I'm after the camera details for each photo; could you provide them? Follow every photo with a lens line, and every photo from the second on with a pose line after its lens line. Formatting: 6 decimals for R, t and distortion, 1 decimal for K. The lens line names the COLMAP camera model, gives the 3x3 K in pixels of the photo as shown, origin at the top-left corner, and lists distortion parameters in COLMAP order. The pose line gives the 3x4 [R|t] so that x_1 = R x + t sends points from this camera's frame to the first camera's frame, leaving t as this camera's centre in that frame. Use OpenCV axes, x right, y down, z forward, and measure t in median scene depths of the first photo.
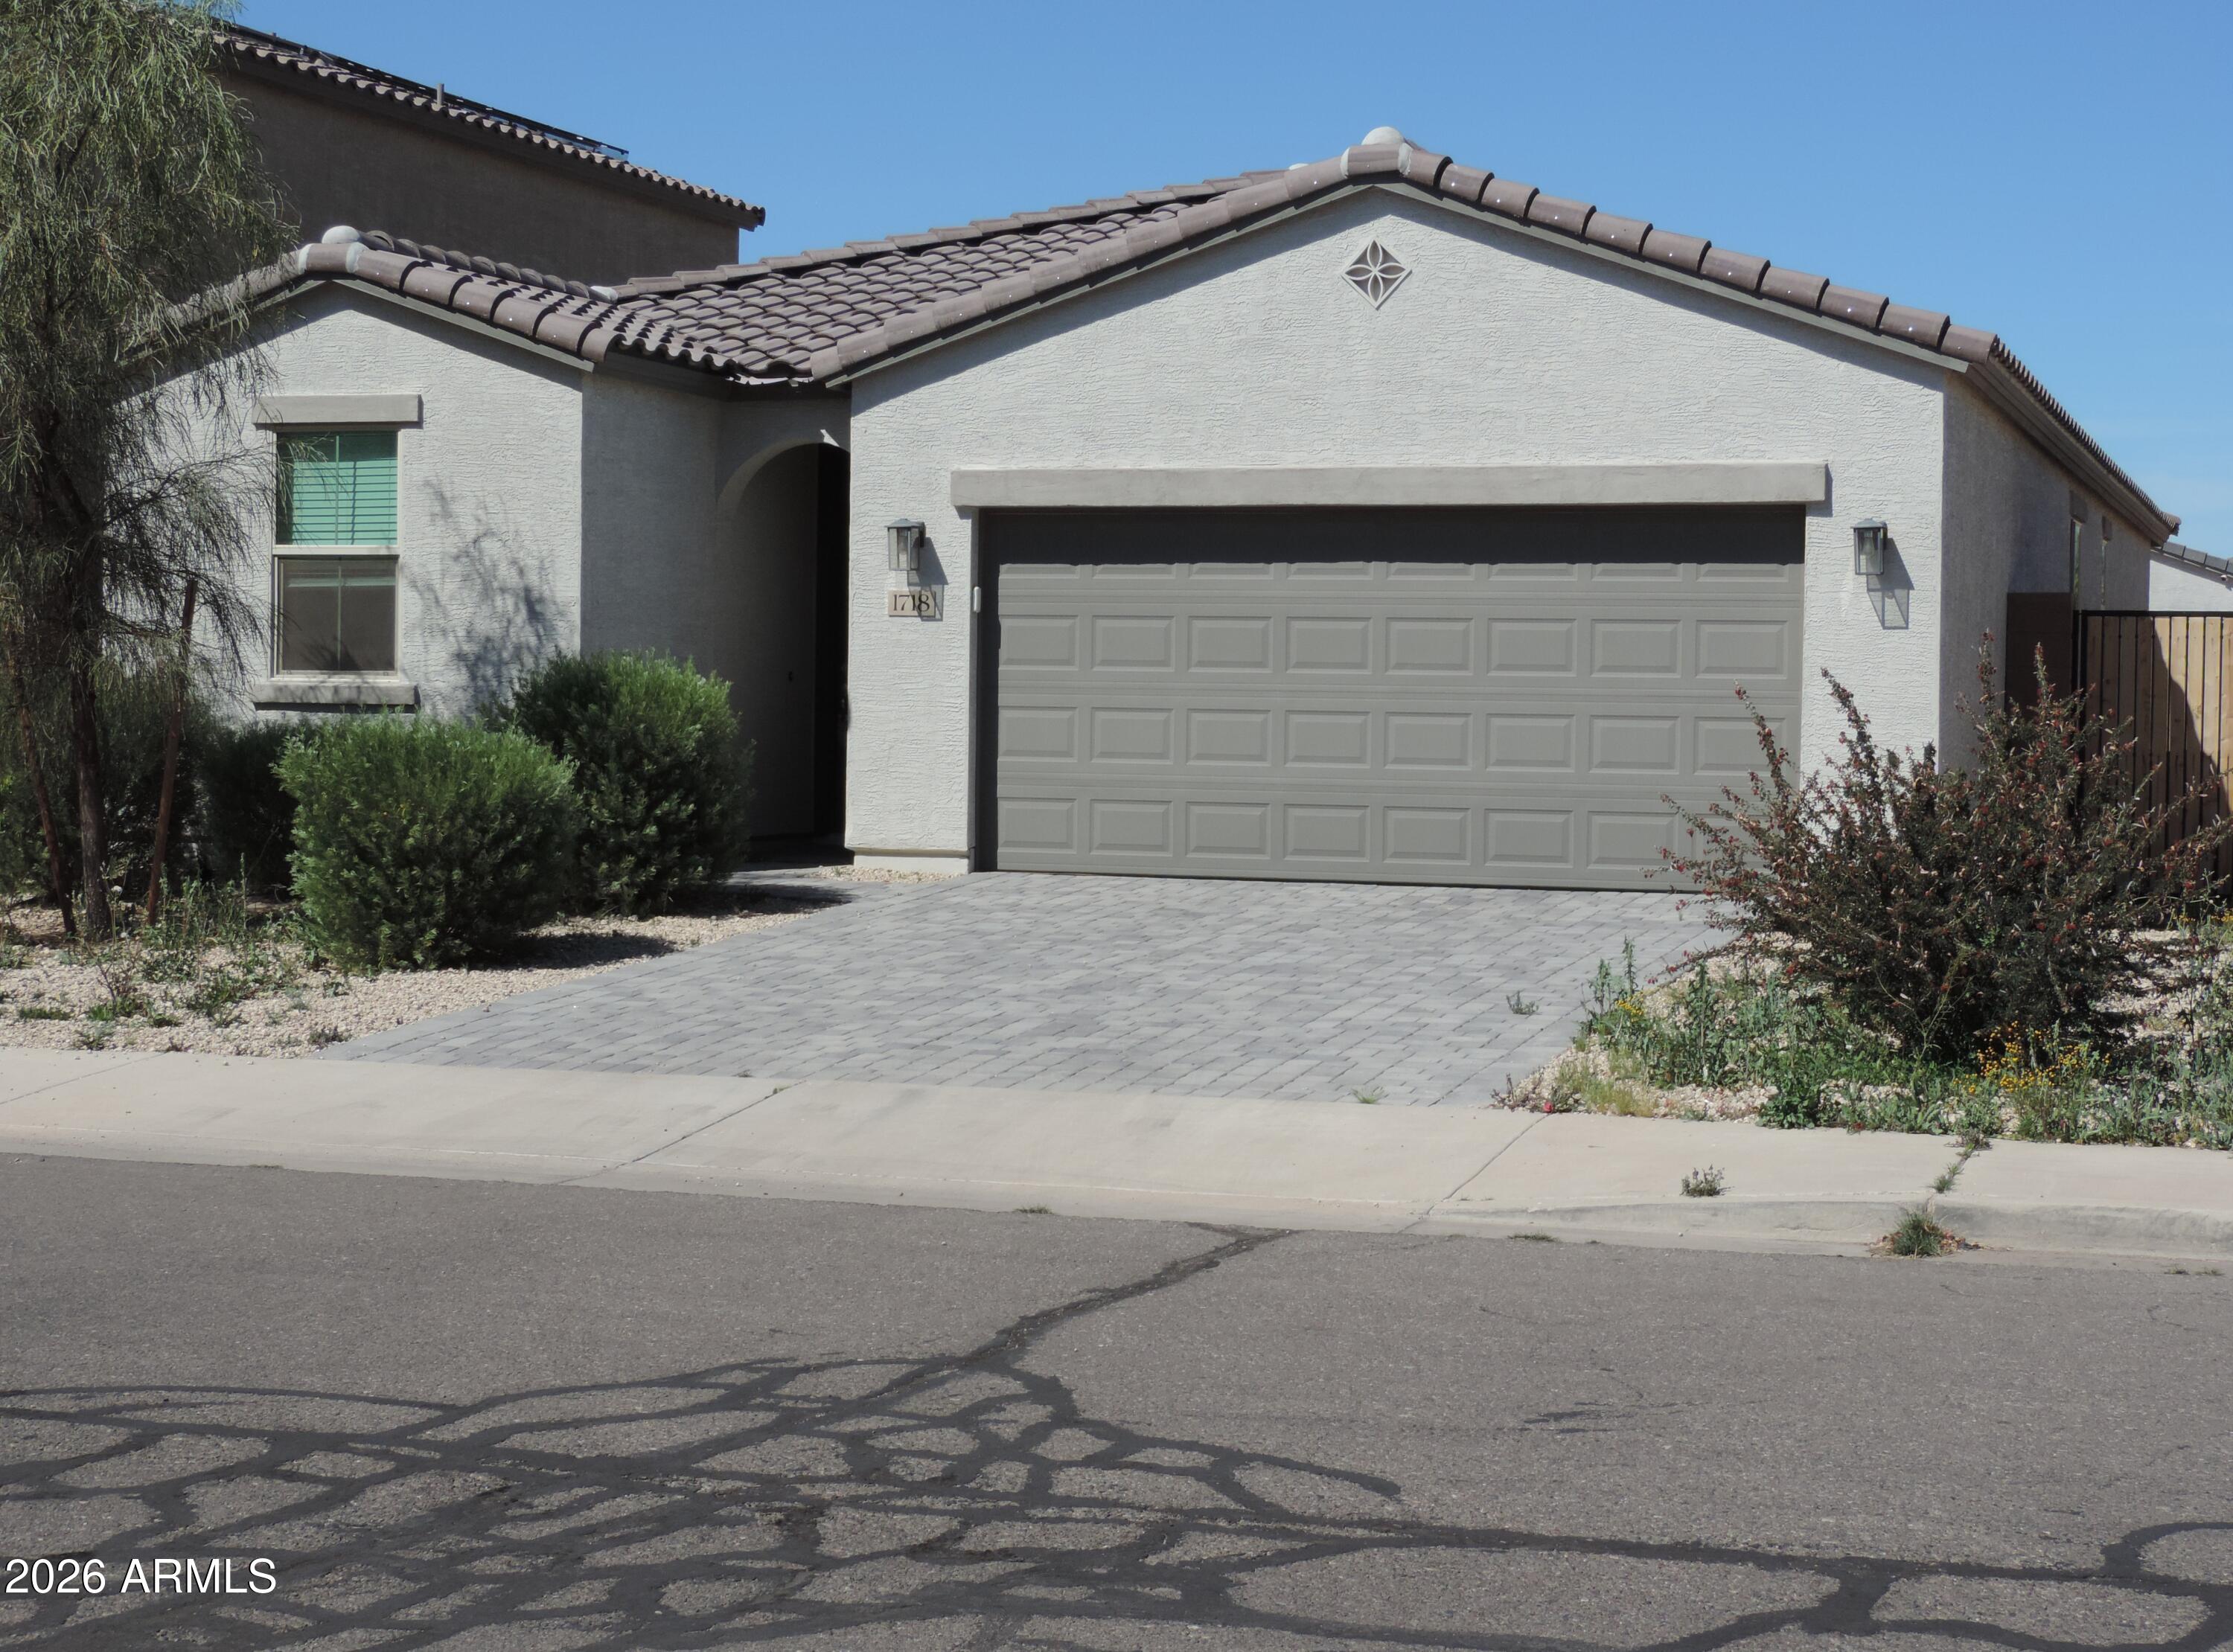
lens RADIAL K [[3821.0, 0, 1116.7], [0, 3821.0, 816.8], [0, 0, 1]] dist [-0.094449, 0.000000]
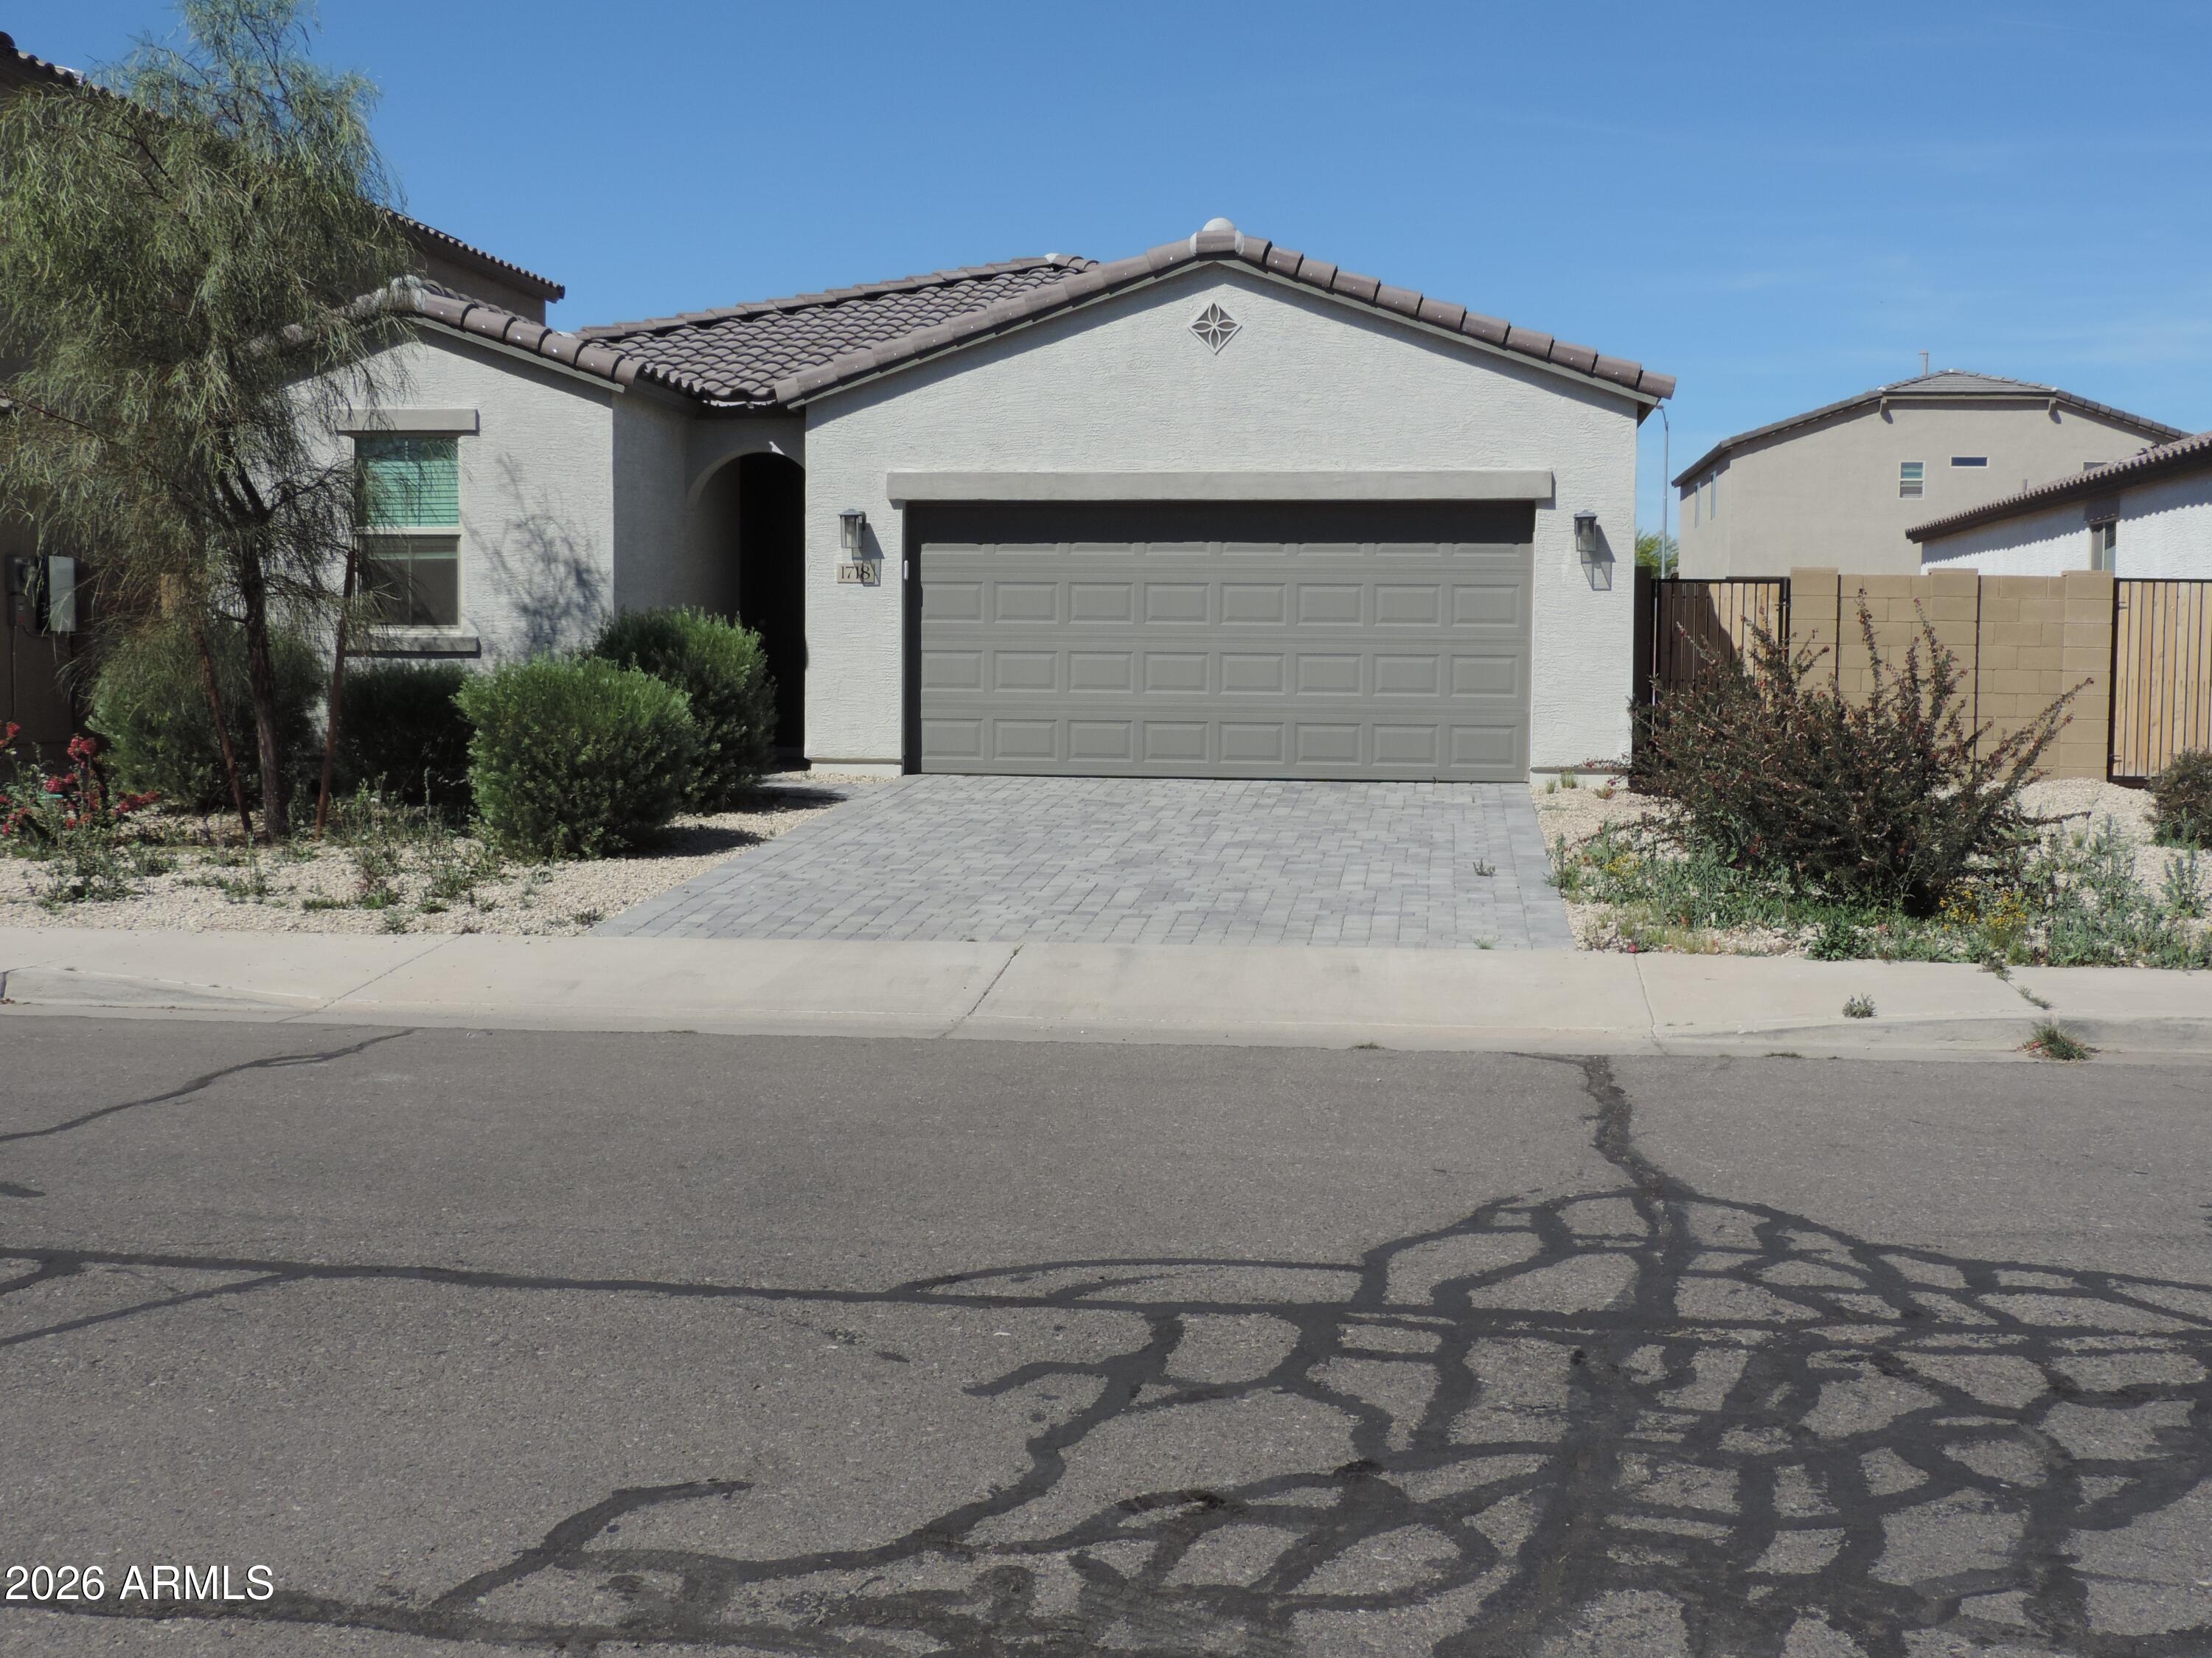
lens RADIAL K [[2557.8, 0, 1106.2], [0, 2557.8, 834.9], [0, 0, 1]] dist [-0.035057, 0.000000]
pose [[0.979110, -0.020163, 0.202331, -0.156209], [0.011860, 0.999040, 0.042169, -0.001466], [-0.202987, -0.038888, 0.978409, 0.114052]]
